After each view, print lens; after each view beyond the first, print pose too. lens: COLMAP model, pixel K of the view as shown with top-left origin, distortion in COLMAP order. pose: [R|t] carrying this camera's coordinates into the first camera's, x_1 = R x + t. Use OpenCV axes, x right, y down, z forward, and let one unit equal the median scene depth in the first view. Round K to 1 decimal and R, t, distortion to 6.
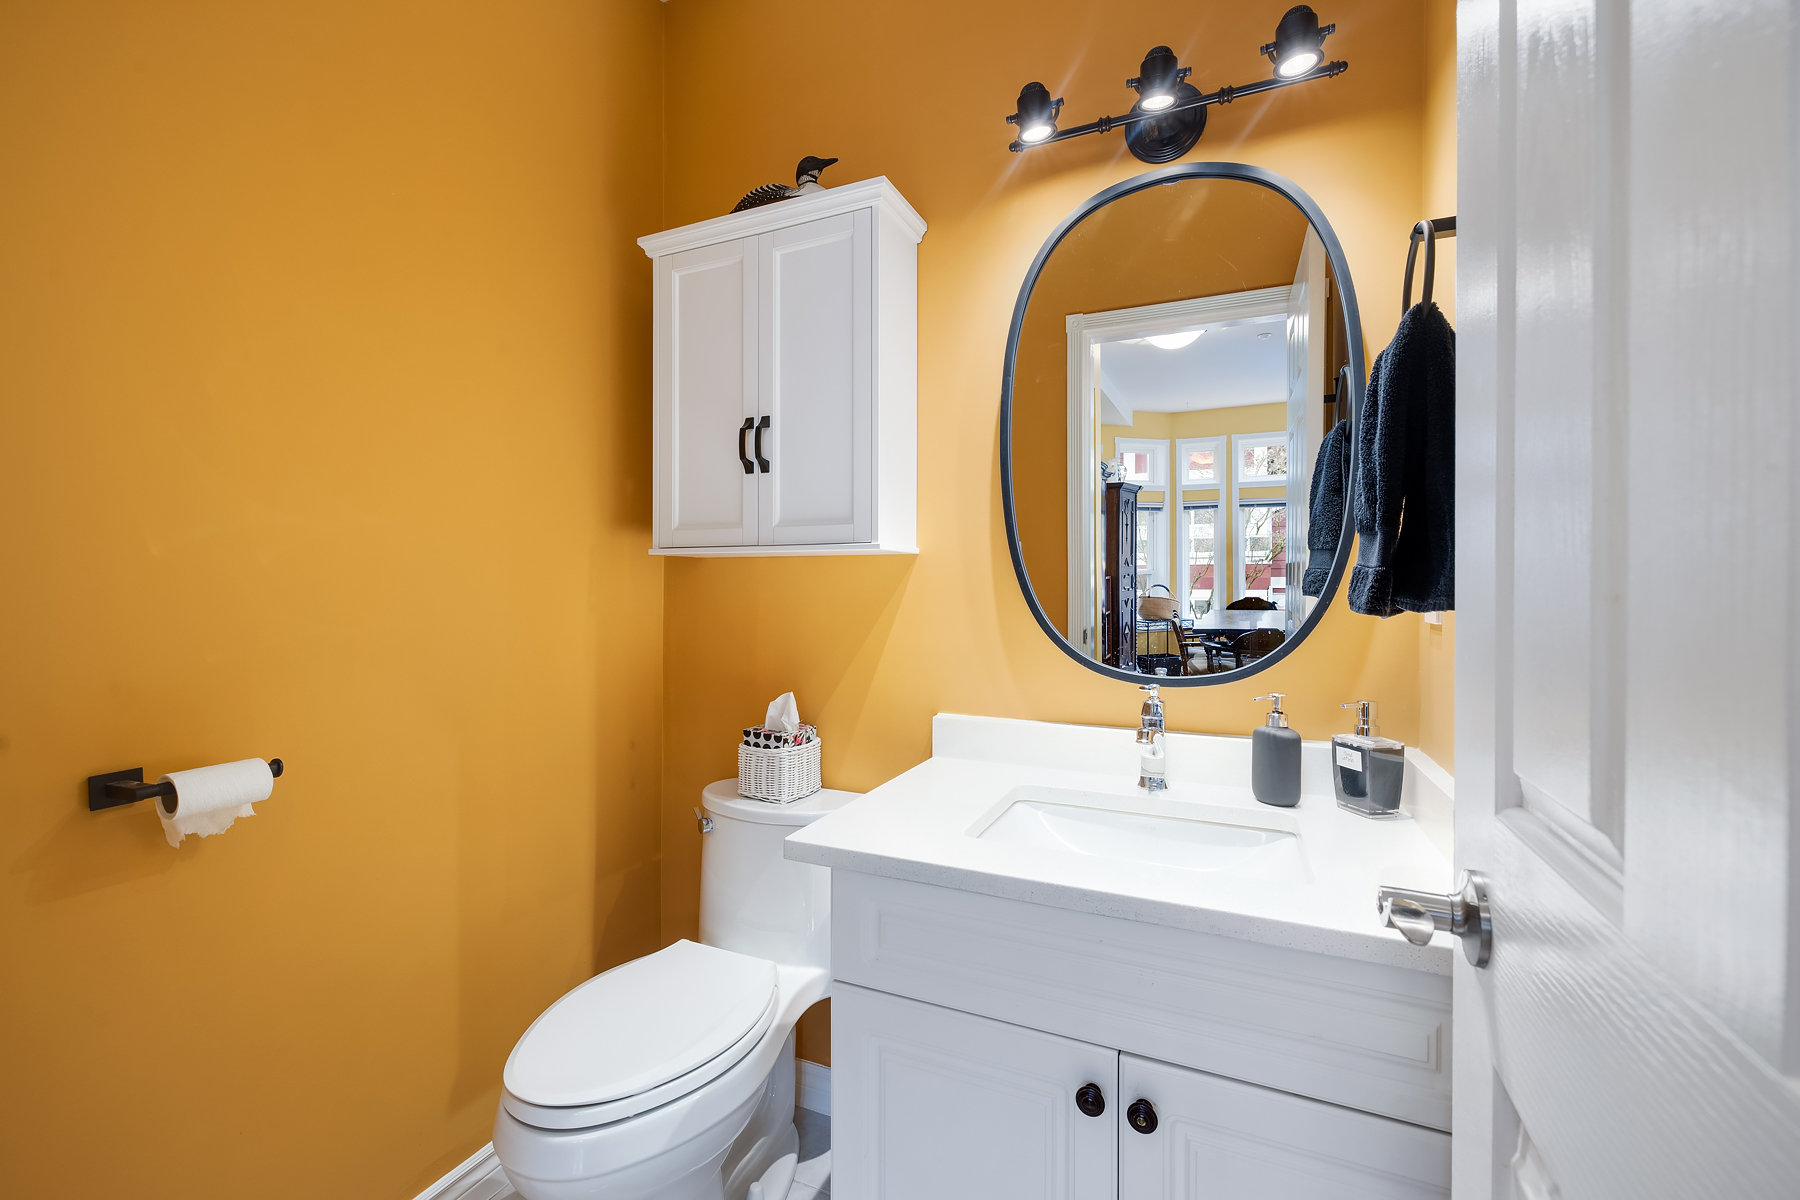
lens RADIAL K [[756.4, 0, 897.9], [0, 756.4, 595.7], [0, 0, 1]] dist [0.001474, -0.000590]
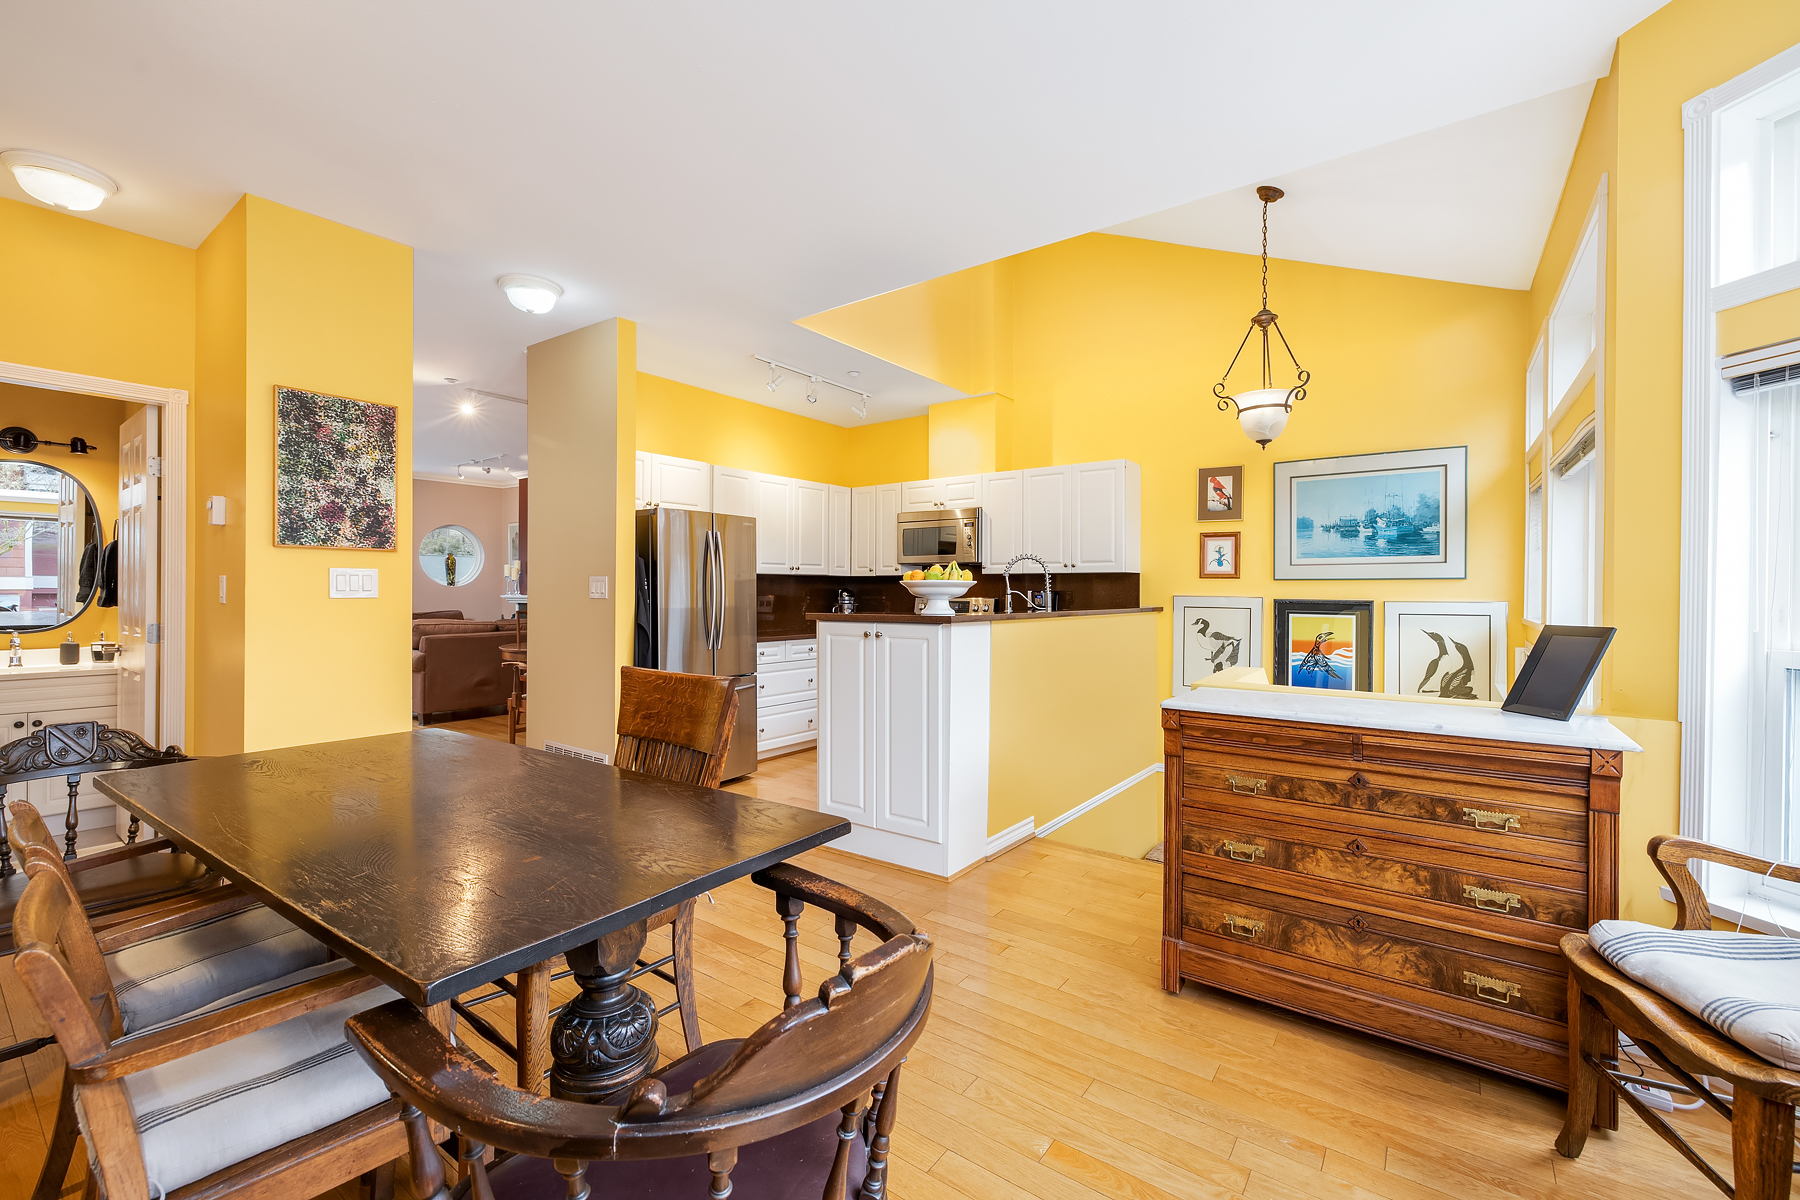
lens RADIAL K [[756.4, 0, 896.2], [0, 756.4, 593.7], [0, 0, 1]] dist [0.001474, -0.000590]
pose [[0.224923, -0.001044, 0.974376, -0.465846], [0.007385, 0.999973, -0.000633, -0.003466], [-0.974349, 0.007338, 0.224925, -0.796562]]
